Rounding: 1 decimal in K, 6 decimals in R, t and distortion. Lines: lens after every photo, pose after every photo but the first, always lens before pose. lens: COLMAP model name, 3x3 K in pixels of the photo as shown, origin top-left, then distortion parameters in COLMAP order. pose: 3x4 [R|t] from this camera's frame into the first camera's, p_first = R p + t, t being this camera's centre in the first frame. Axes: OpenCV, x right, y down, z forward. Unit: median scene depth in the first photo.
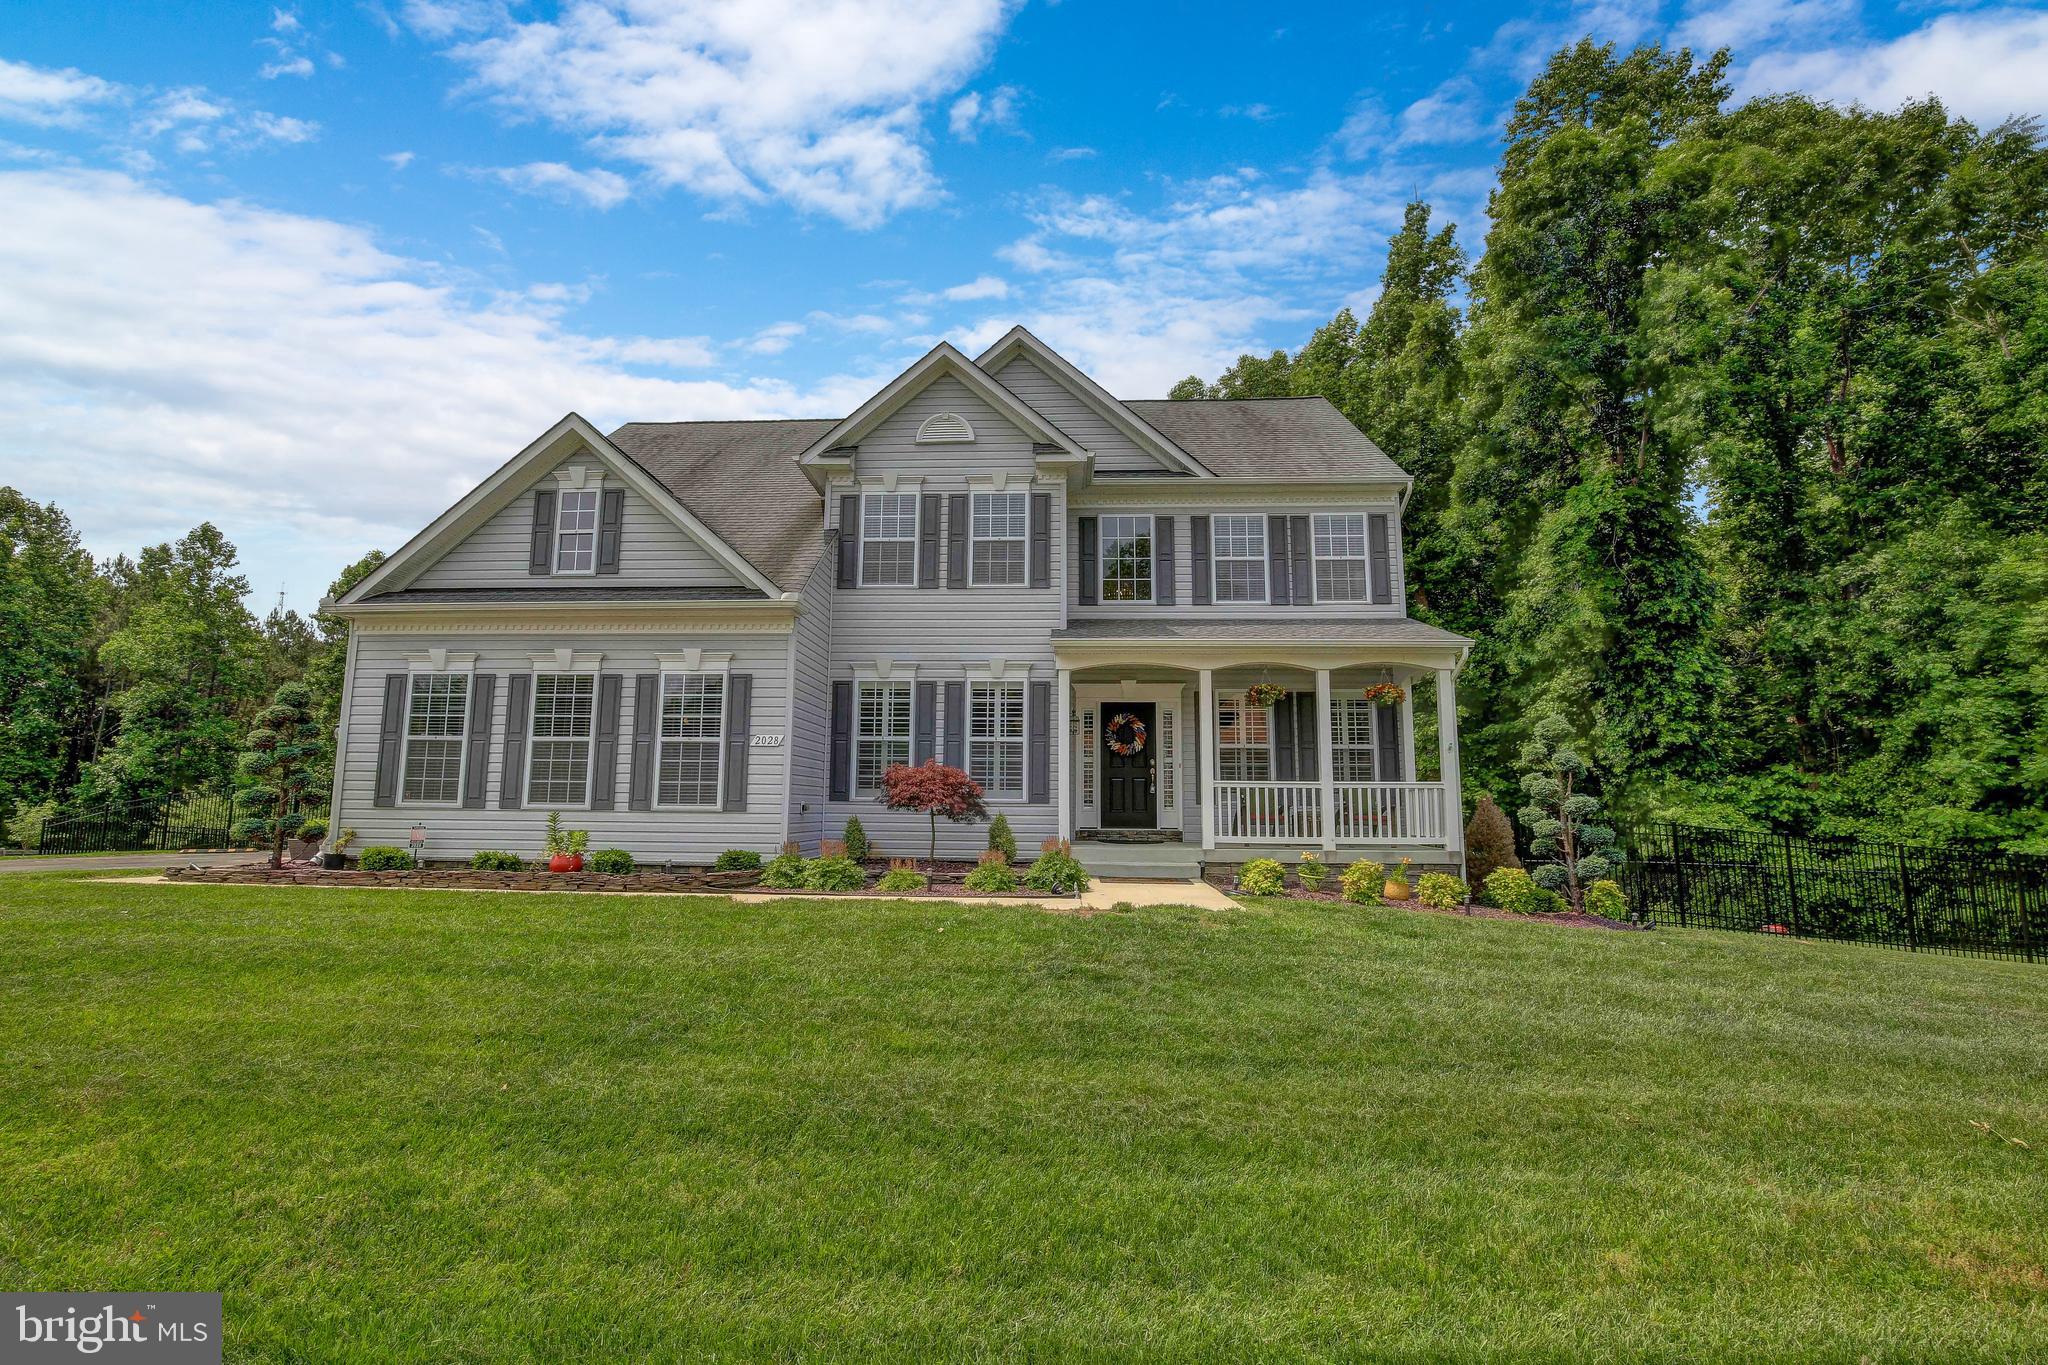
lens RADIAL K [[941.5, 0, 1006.5], [0, 941.5, 677.8], [0, 0, 1]] dist [-0.033062, 0.006142]
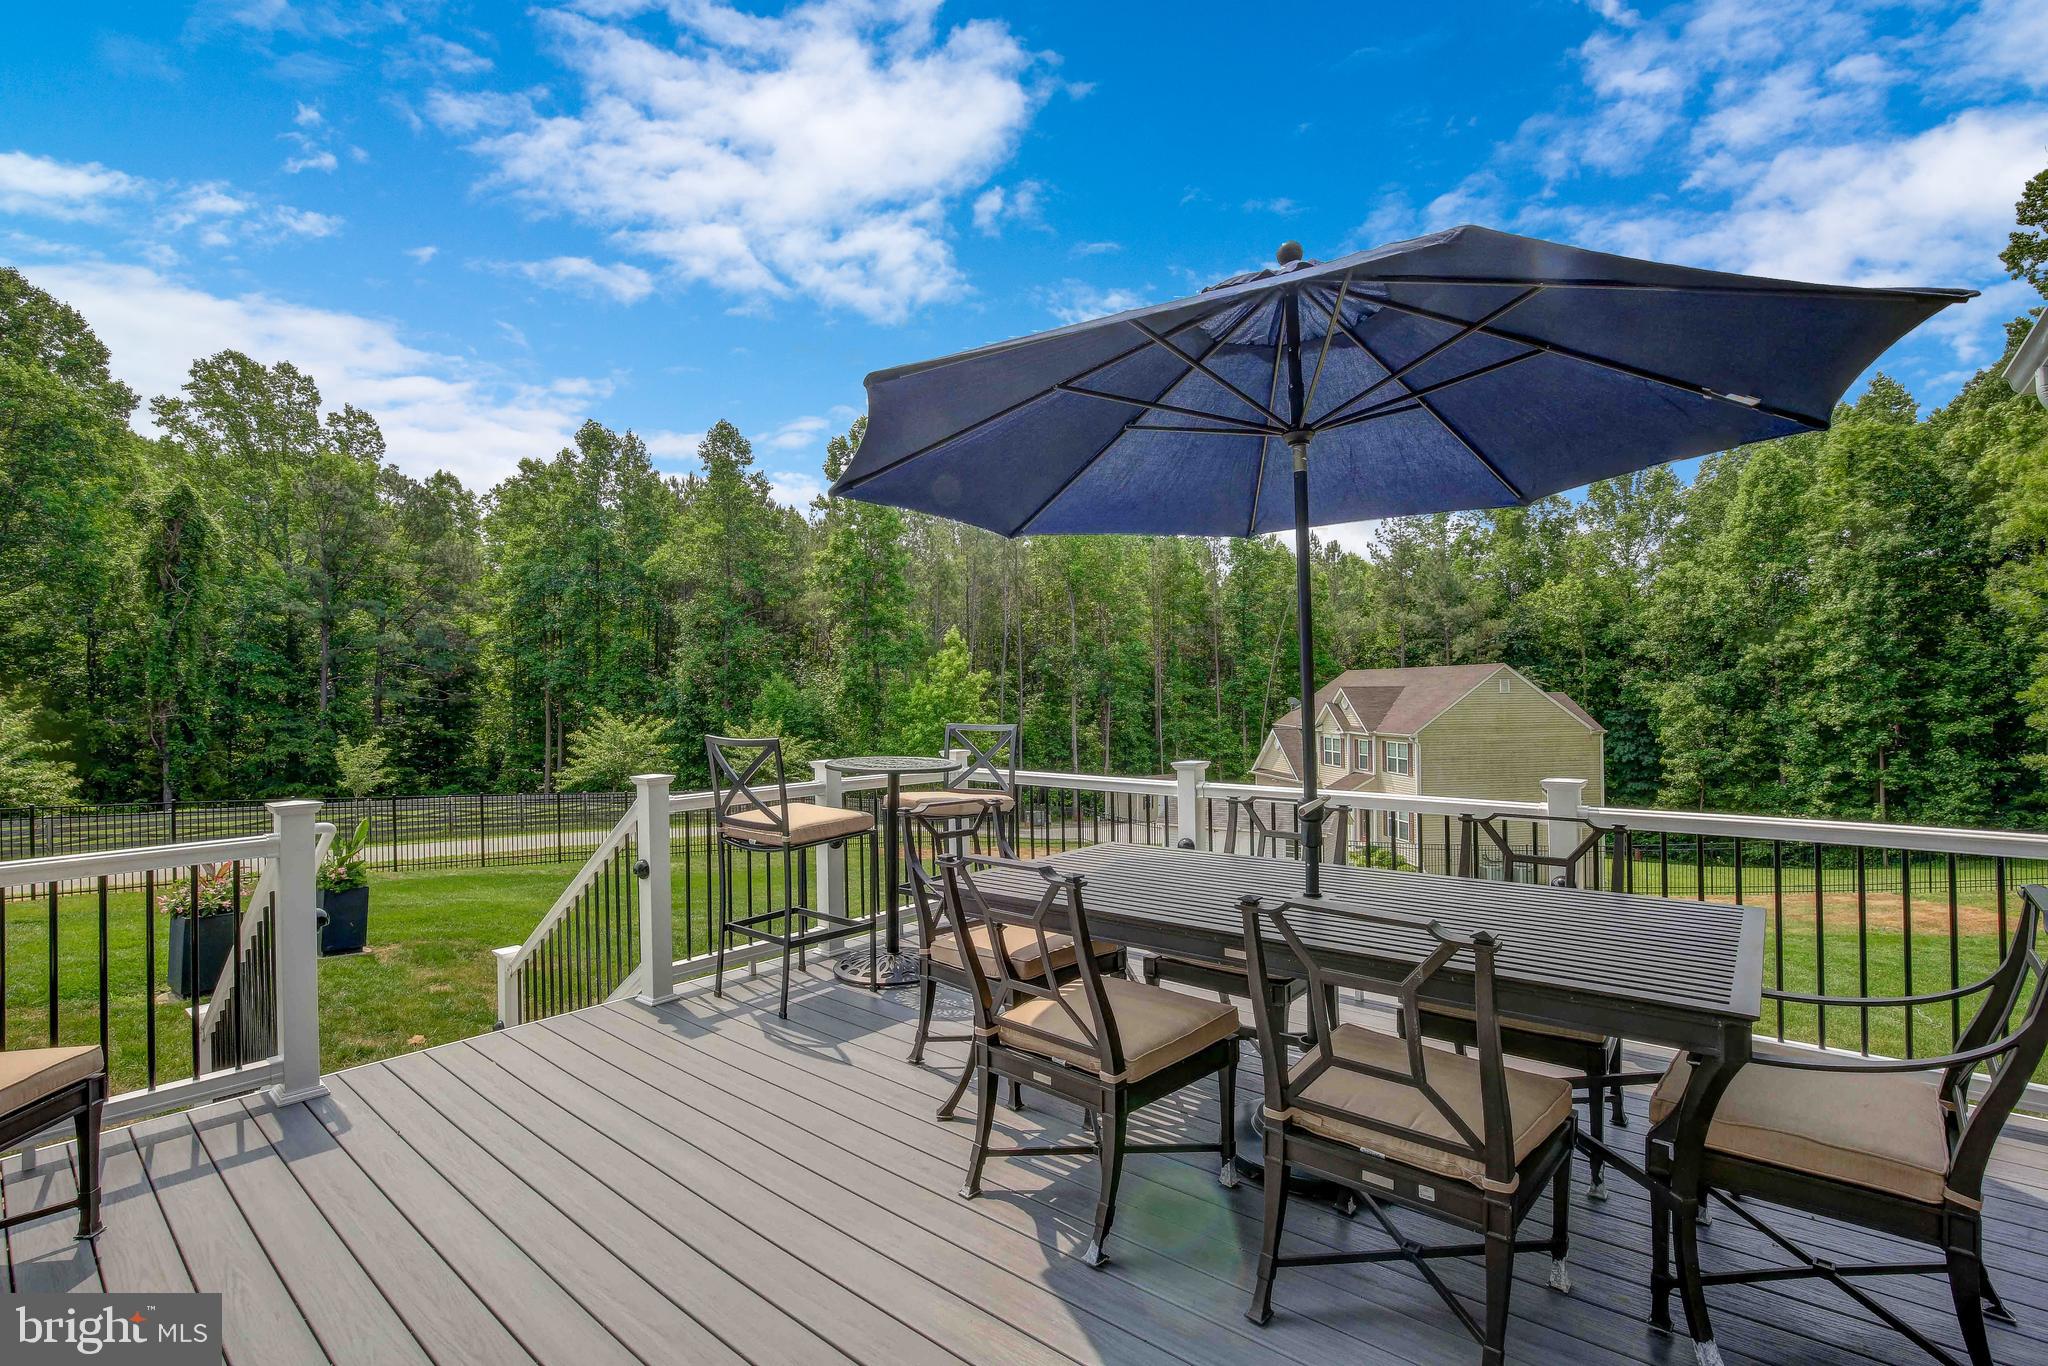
lens RADIAL K [[941.5, 0, 1013.2], [0, 941.5, 680.4], [0, 0, 1]] dist [-0.033062, 0.006142]
pose [[0.793916, -0.024556, -0.607531, -0.200968], [0.102370, 0.990319, 0.093749, 0.186405], [0.599348, -0.136622, 0.788744, 1.826193]]
